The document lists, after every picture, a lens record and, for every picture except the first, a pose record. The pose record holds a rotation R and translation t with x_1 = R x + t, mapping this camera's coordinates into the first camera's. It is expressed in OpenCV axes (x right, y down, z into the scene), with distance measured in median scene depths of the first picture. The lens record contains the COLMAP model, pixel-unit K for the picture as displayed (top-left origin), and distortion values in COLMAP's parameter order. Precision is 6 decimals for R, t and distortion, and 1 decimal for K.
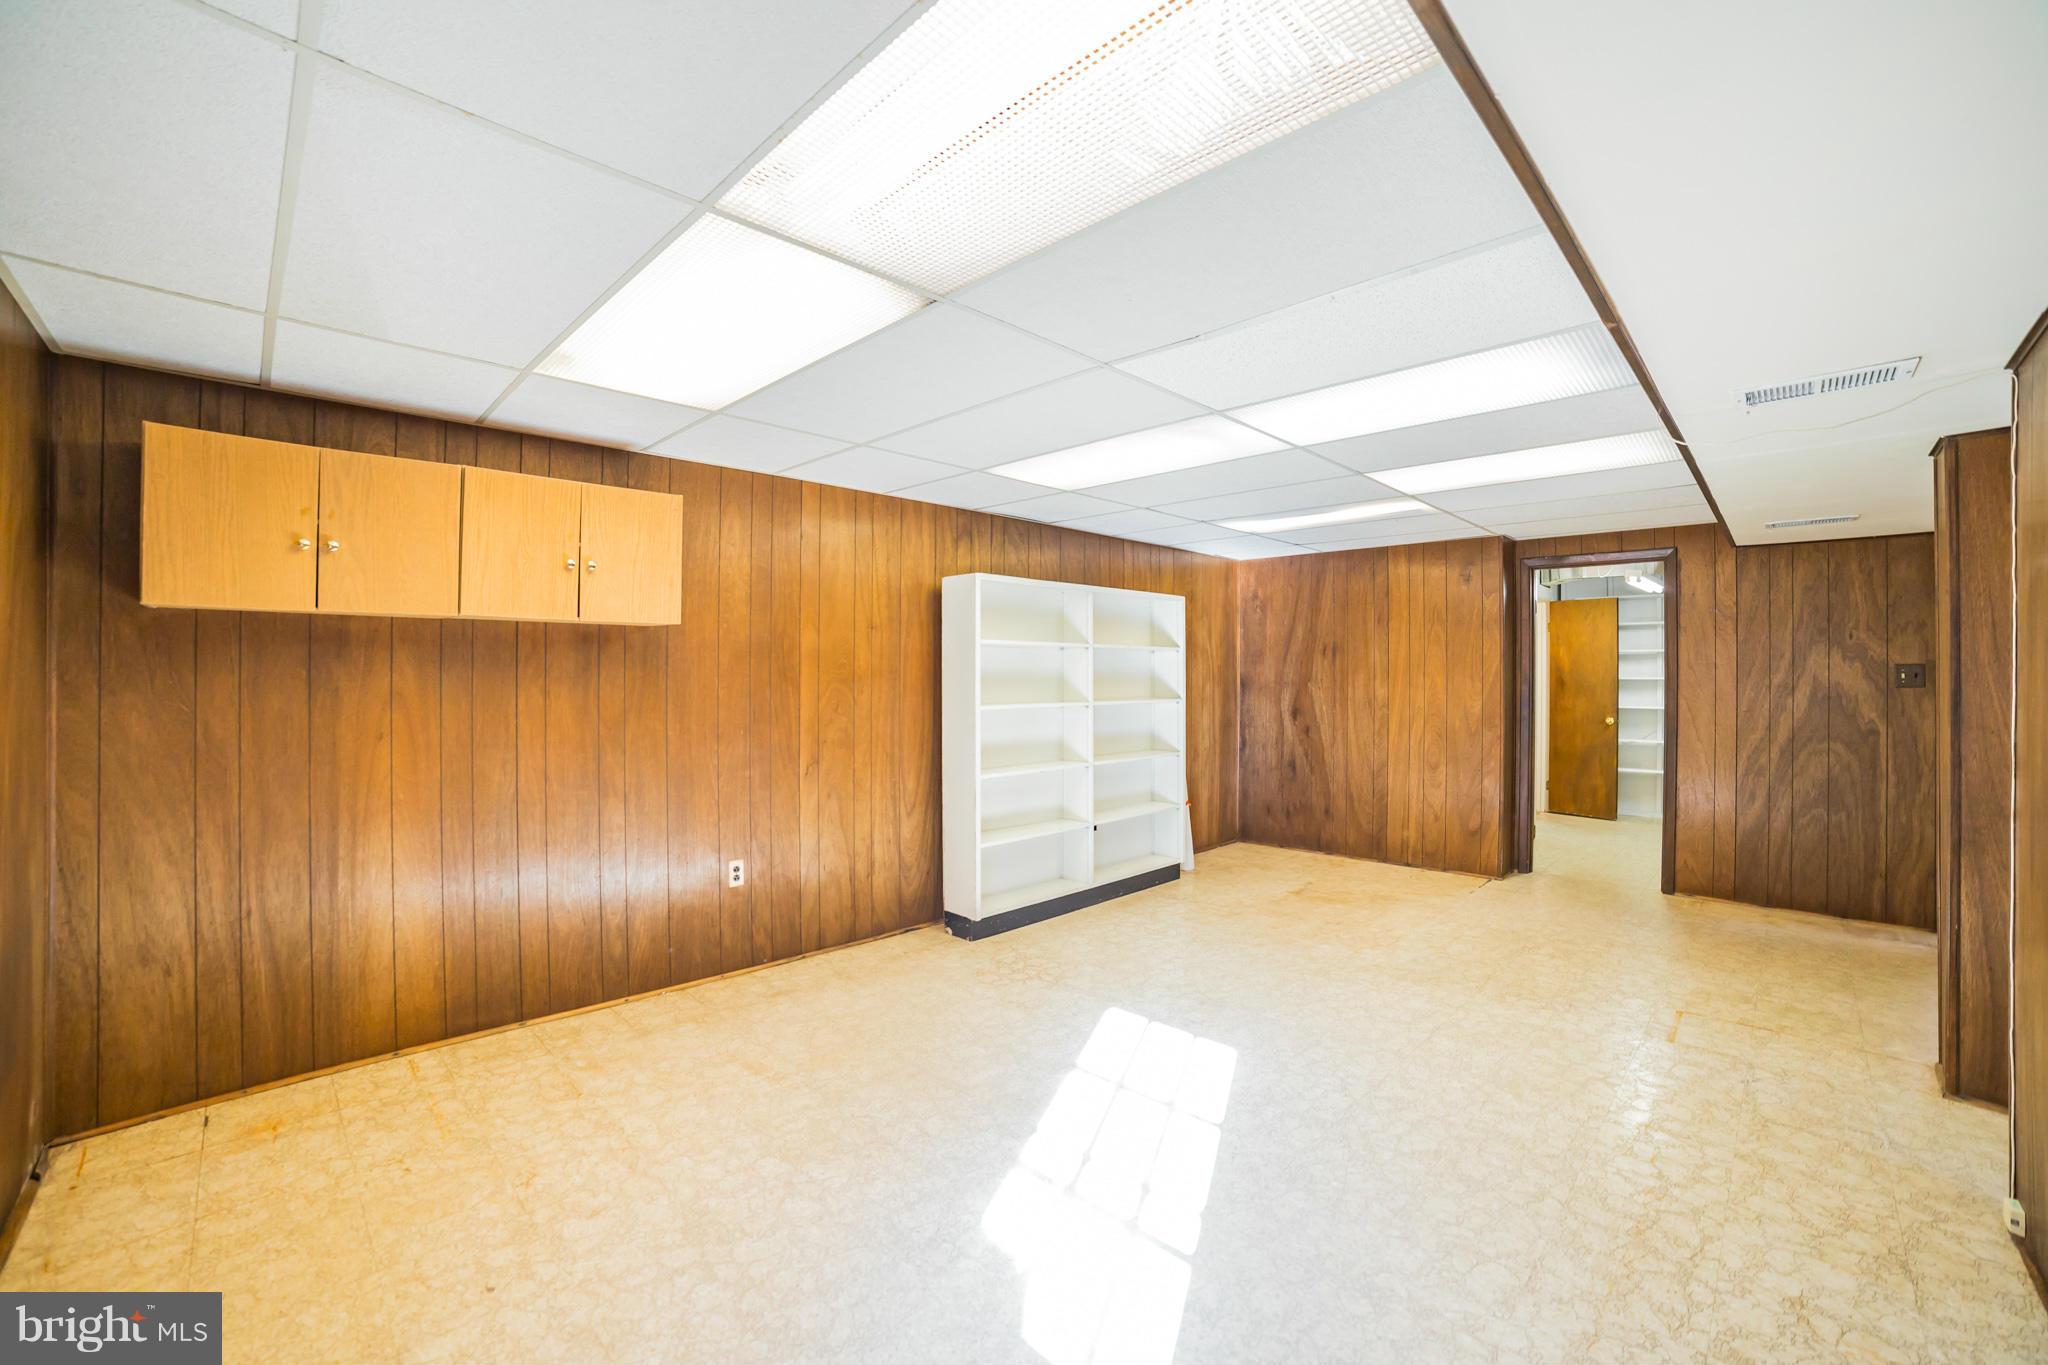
lens RADIAL K [[821.6, 0, 1028.5], [0, 821.6, 676.0], [0, 0, 1]] dist [-0.081453, 0.023320]
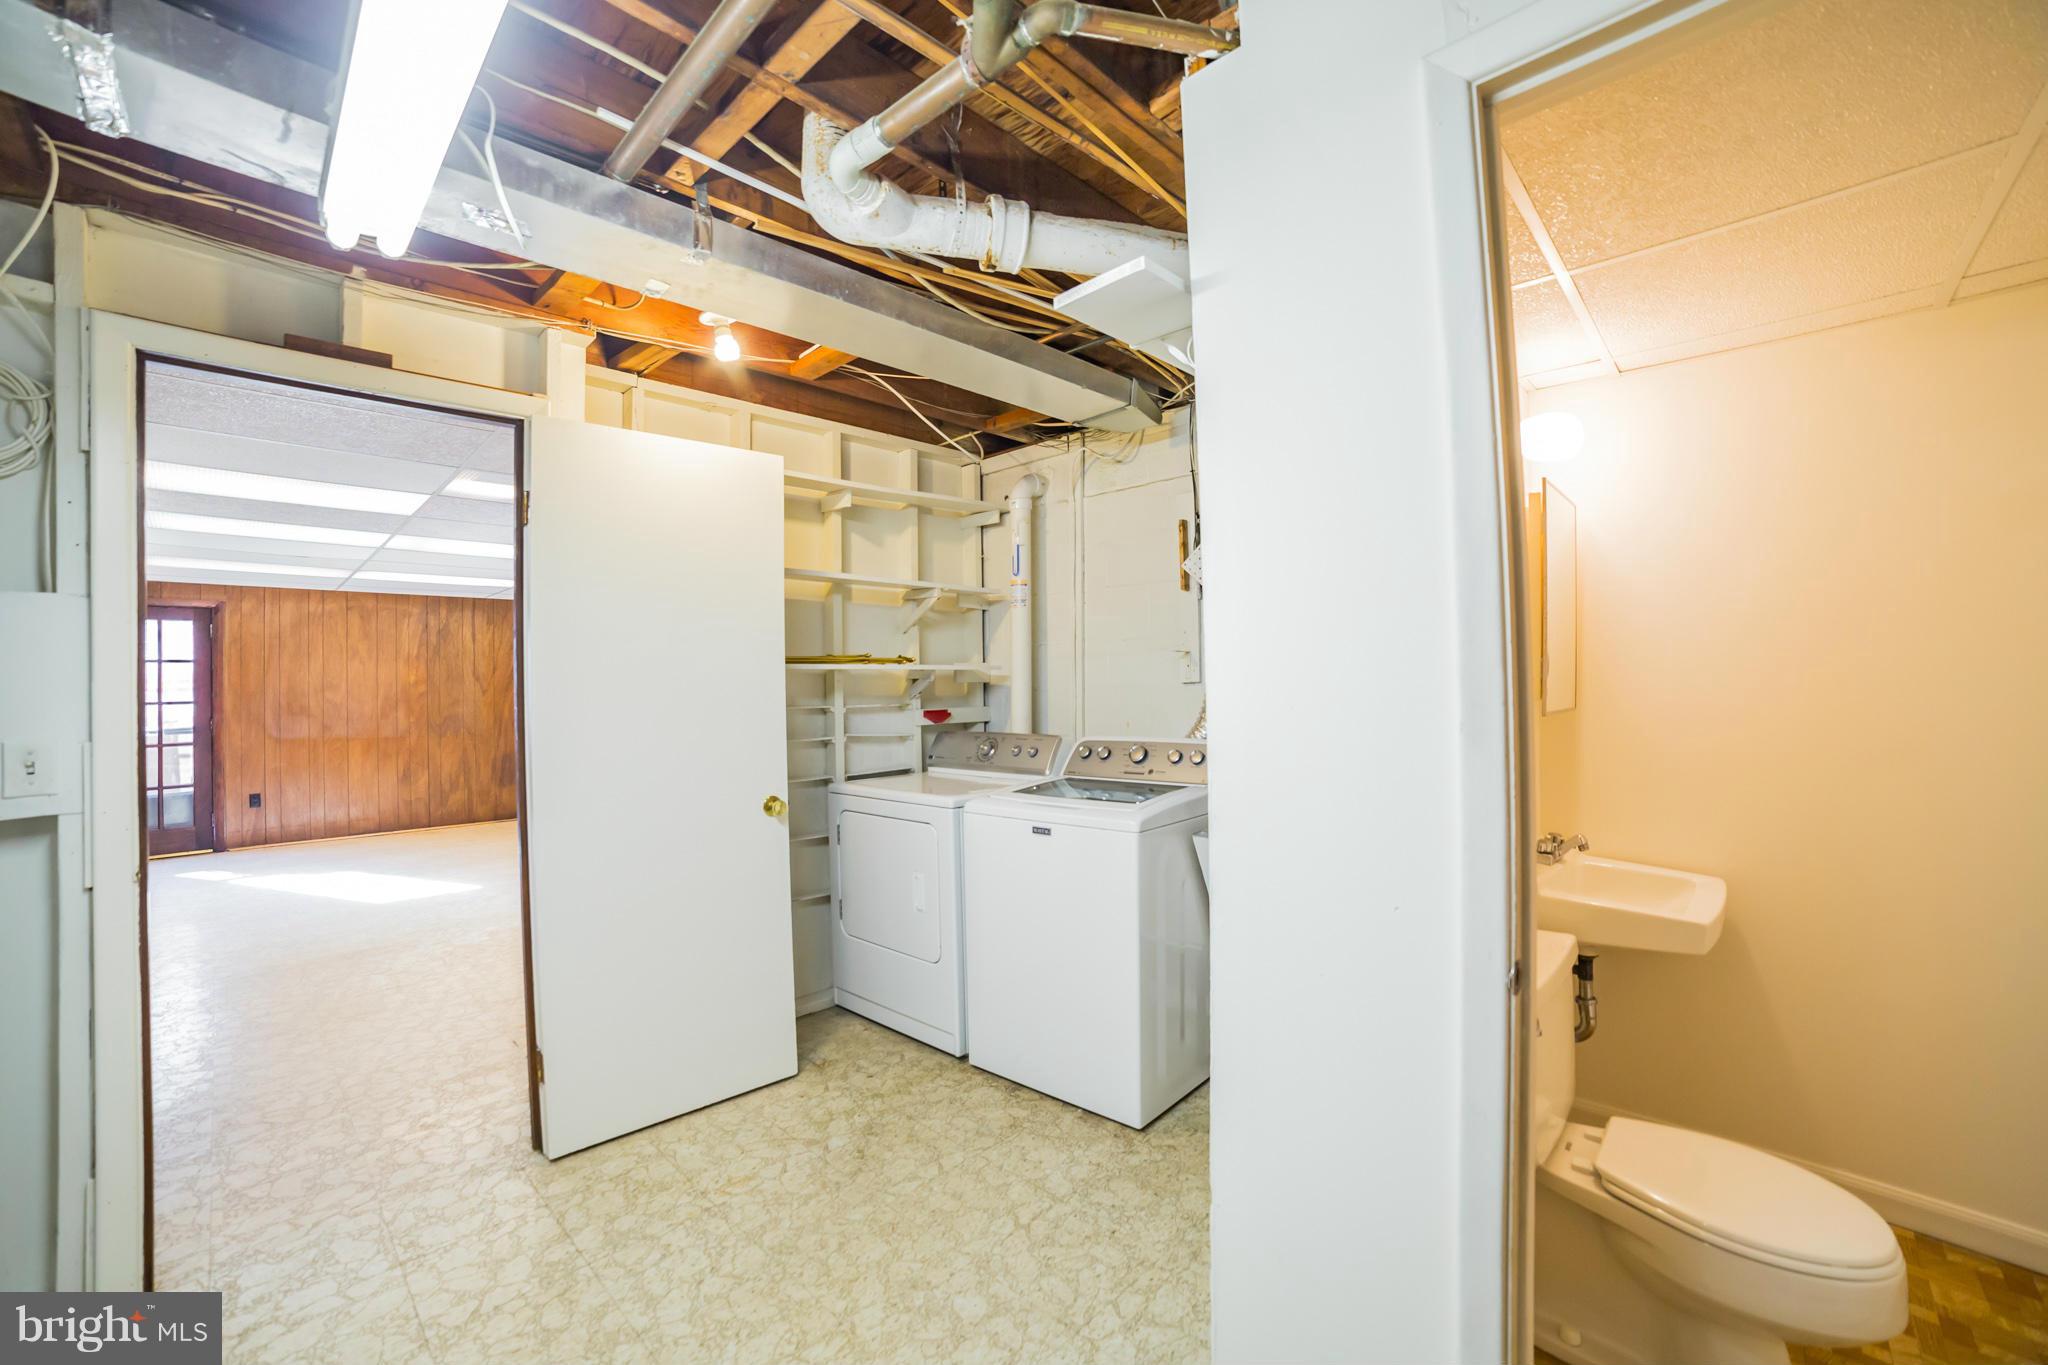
lens RADIAL K [[821.6, 0, 1028.5], [0, 821.6, 676.0], [0, 0, 1]] dist [-0.081453, 0.023320]
pose [[0.027634, -0.012648, -0.999538, 1.782545], [0.019491, 0.999737, -0.012111, 0.017985], [0.999428, -0.019148, 0.027873, 2.111523]]
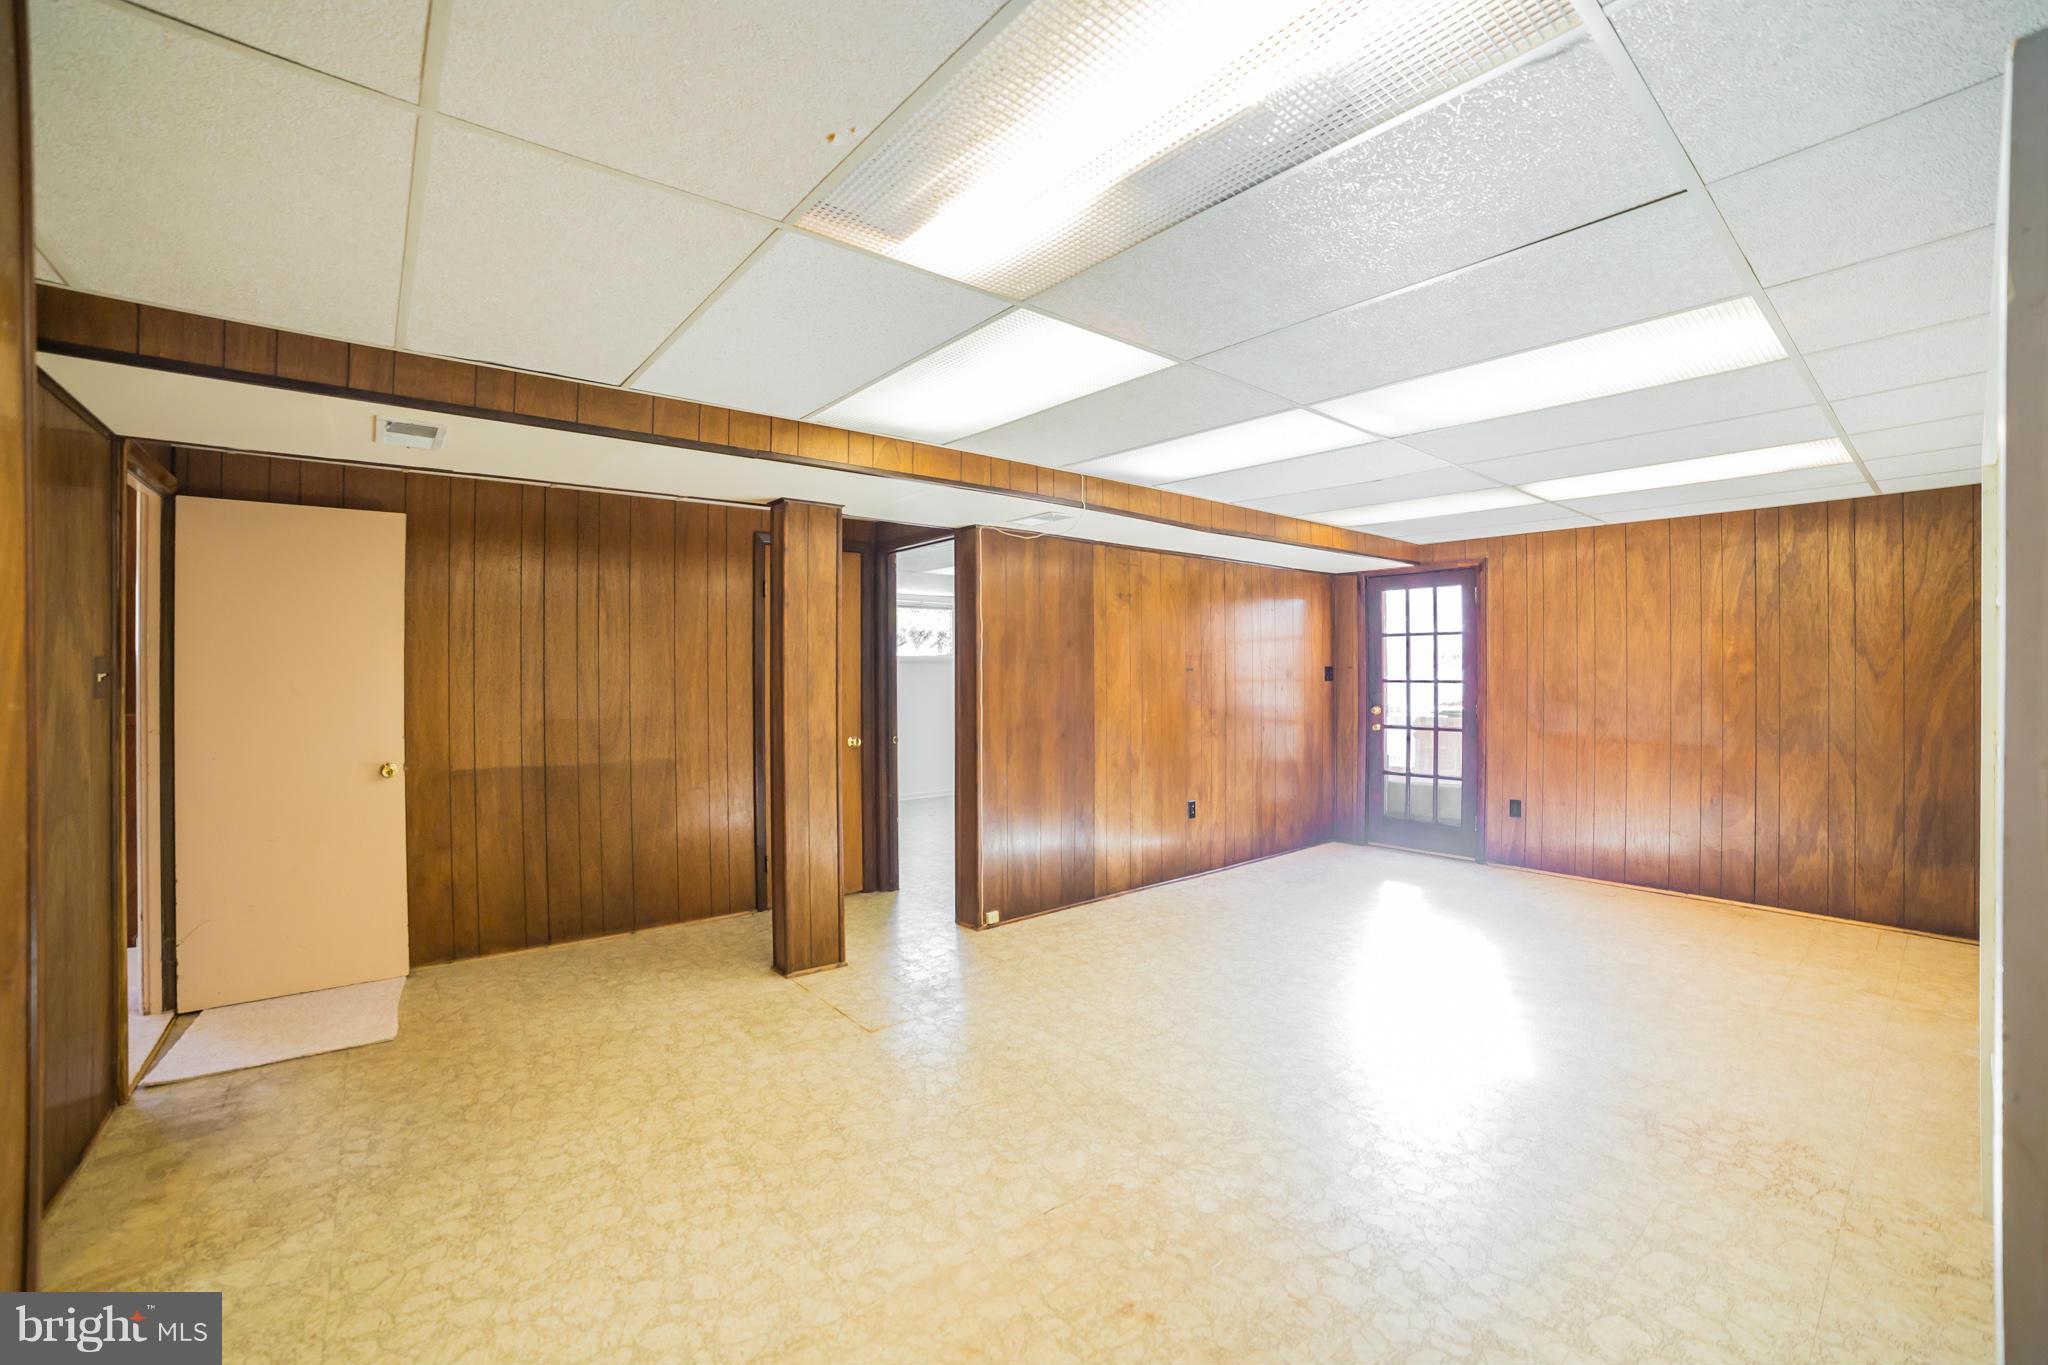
lens RADIAL K [[821.6, 0, 1028.5], [0, 821.6, 676.0], [0, 0, 1]] dist [-0.081453, 0.023320]
pose [[-0.994497, -0.001591, 0.104757, 0.531436], [-0.001138, 0.999990, 0.004384, 0.001720], [-0.104763, 0.004240, -0.994488, 1.873383]]
